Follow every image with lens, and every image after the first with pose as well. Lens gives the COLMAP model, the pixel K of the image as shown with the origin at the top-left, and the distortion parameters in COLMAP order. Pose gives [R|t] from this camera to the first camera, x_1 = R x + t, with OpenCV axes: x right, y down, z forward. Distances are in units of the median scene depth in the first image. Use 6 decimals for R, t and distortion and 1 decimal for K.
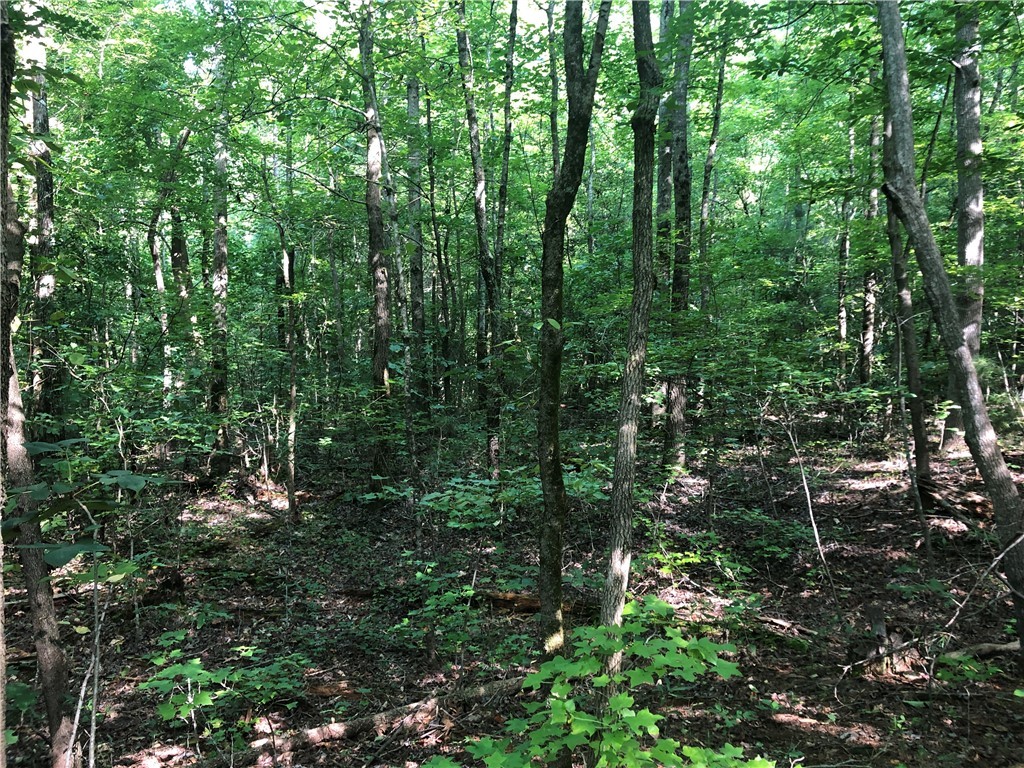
lens RADIAL K [[834.7, 0, 512.1], [0, 834.7, 382.2], [0, 0, 1]] dist [0.010568, -0.009699]
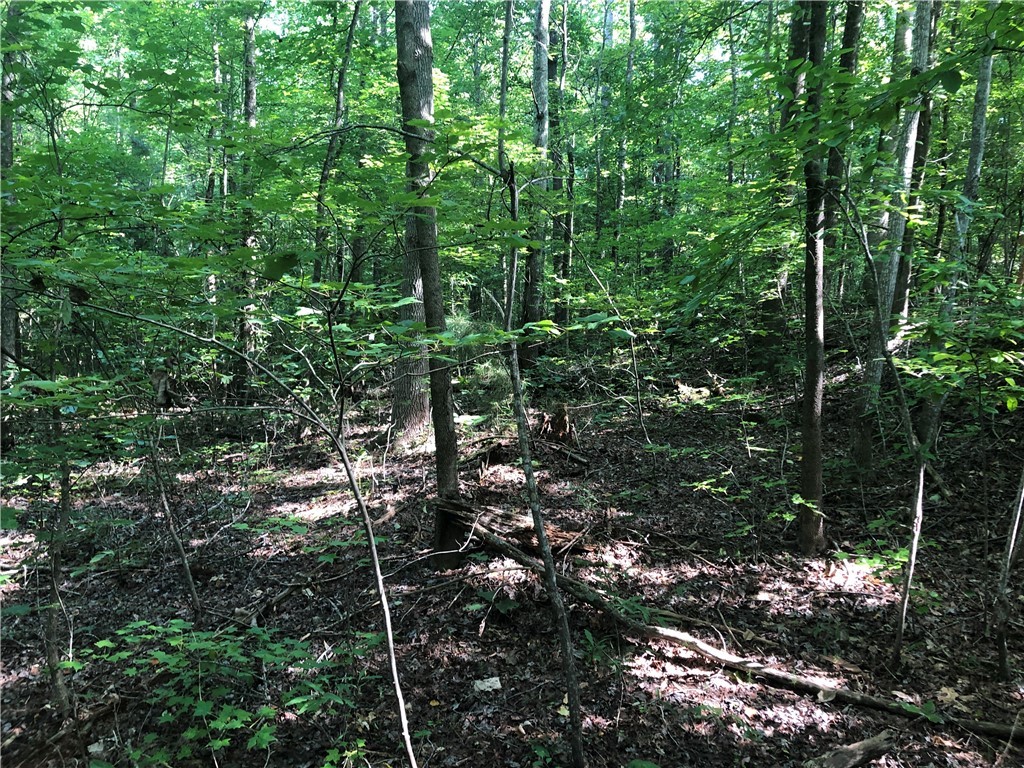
lens RADIAL K [[834.7, 0, 513.1], [0, 834.7, 381.7], [0, 0, 1]] dist [0.010568, -0.009699]
pose [[0.710007, -0.011780, 0.704097, 0.107756], [0.012046, 0.999917, 0.004583, 0.030282], [-0.704092, 0.005227, 0.710089, 0.557362]]
